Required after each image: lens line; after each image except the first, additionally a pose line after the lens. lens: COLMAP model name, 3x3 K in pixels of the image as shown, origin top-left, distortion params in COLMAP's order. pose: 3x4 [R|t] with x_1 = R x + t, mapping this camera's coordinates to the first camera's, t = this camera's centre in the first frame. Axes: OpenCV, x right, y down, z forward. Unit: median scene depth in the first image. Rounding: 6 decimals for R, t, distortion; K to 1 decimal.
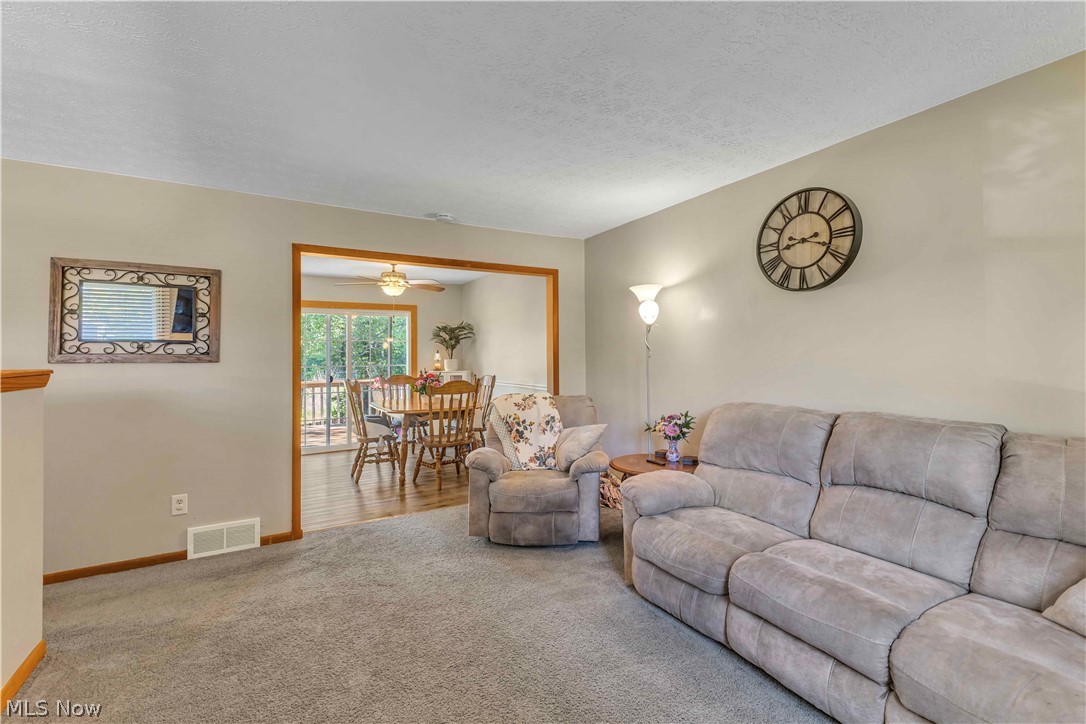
lens RADIAL K [[473.0, 0, 547.4], [0, 473.0, 353.7], [0, 0, 1]] dist [0.007488, -0.002137]
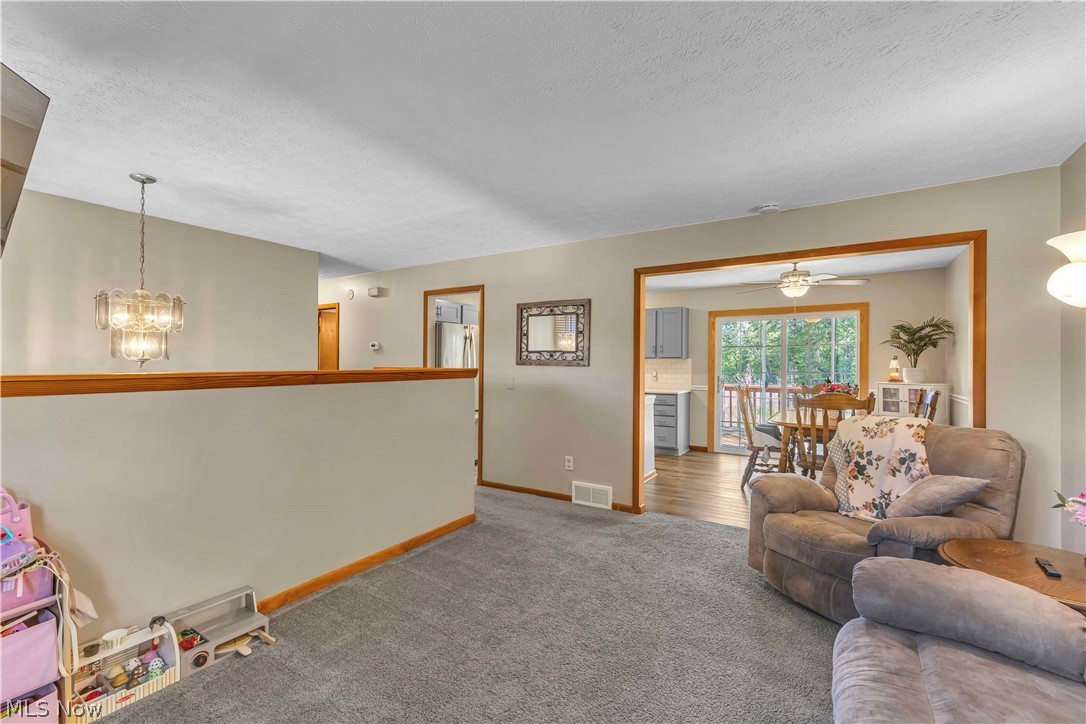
lens RADIAL K [[473.0, 0, 546.7], [0, 473.0, 361.8], [0, 0, 1]] dist [0.007488, -0.002137]
pose [[0.455714, 0.007594, -0.890094, 0.479849], [-0.003126, 0.999971, 0.006931, -0.003568], [0.890121, -0.000376, 0.455724, 0.272789]]
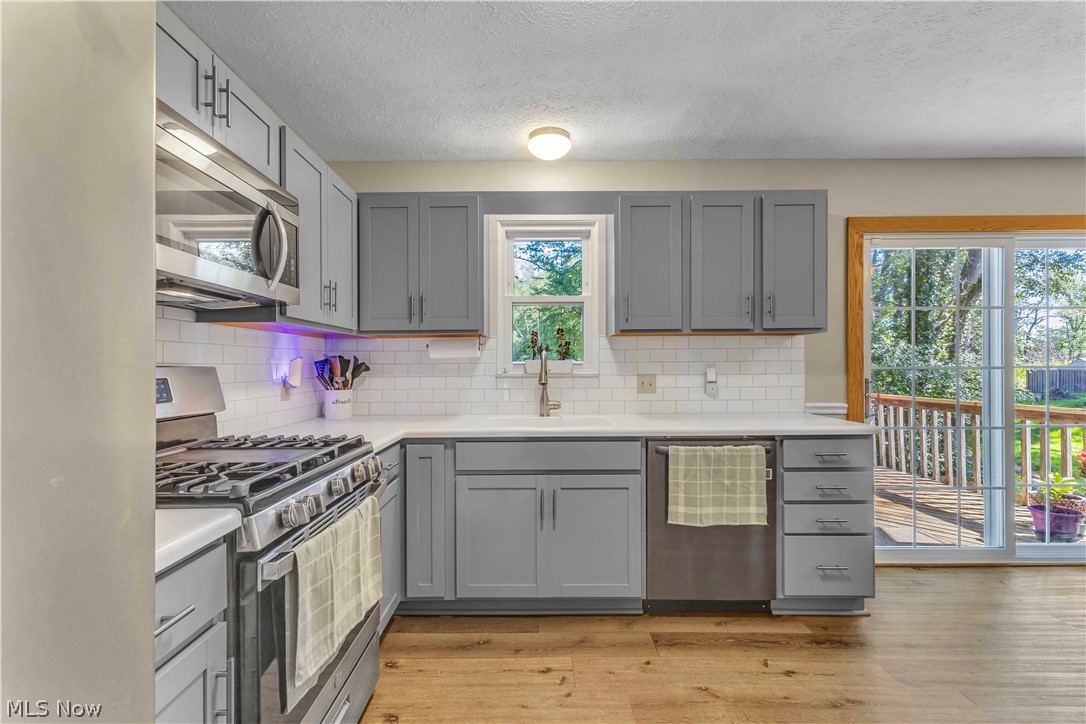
lens RADIAL K [[473.0, 0, 539.0], [0, 473.0, 367.7], [0, 0, 1]] dist [0.007488, -0.002137]
pose [[0.858934, 0.003655, -0.512074, -1.228416], [0.002507, 0.999933, 0.011343, 0.045723], [0.512080, -0.011027, 0.858867, 0.901257]]
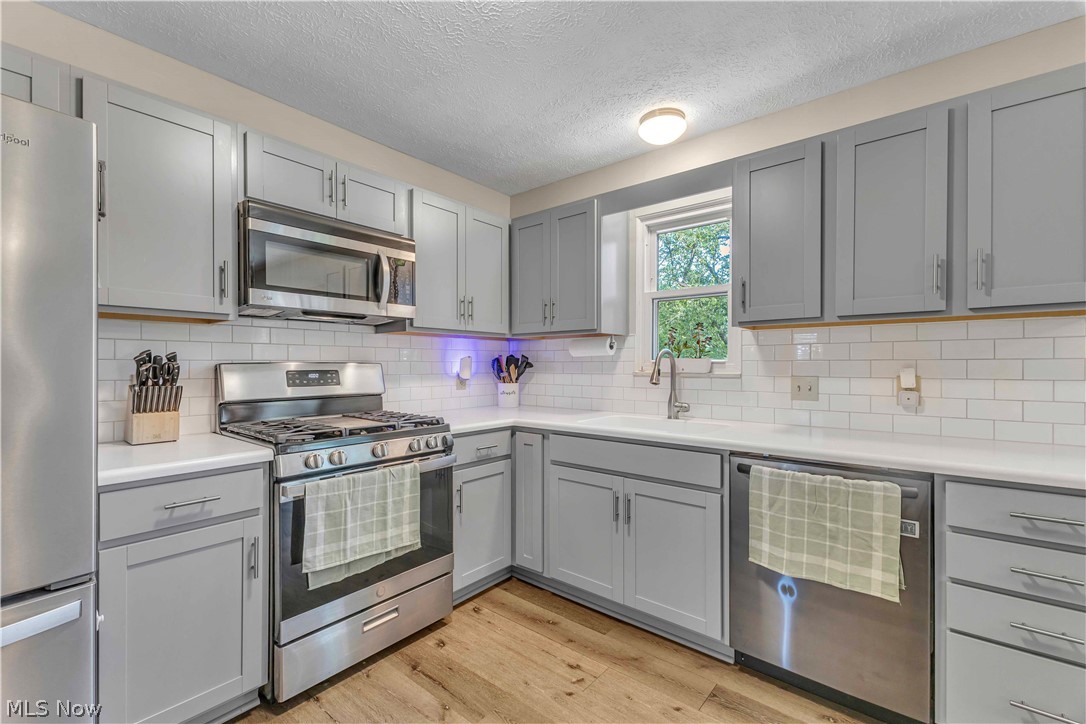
lens RADIAL K [[473.0, 0, 540.1], [0, 473.0, 364.6], [0, 0, 1]] dist [0.007488, -0.002137]
pose [[0.329114, 0.007034, -0.944264, -0.971296], [0.001270, 0.999968, 0.007892, 0.045858], [0.944289, -0.003797, 0.329094, 1.179396]]
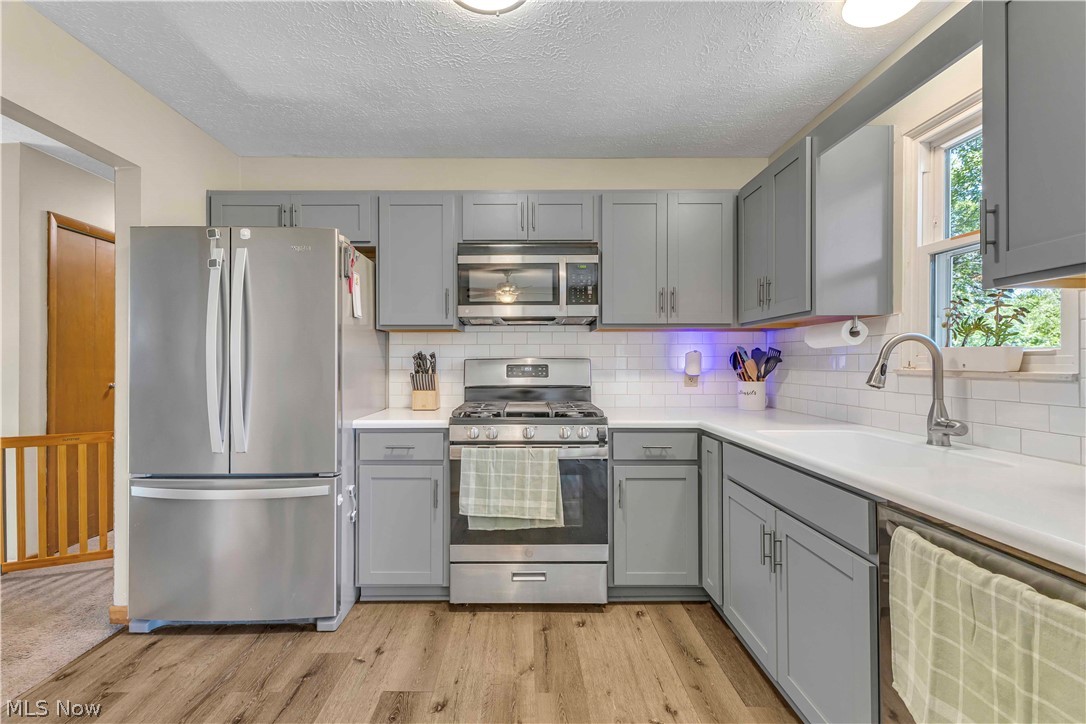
lens RADIAL K [[473.0, 0, 517.9], [0, 473.0, 361.8], [0, 0, 1]] dist [0.007488, -0.002137]
pose [[-0.526159, 0.004604, -0.850374, -0.998384], [0.007622, 0.999971, 0.000698, 0.053524], [0.850352, -0.006114, -0.526179, 1.554448]]
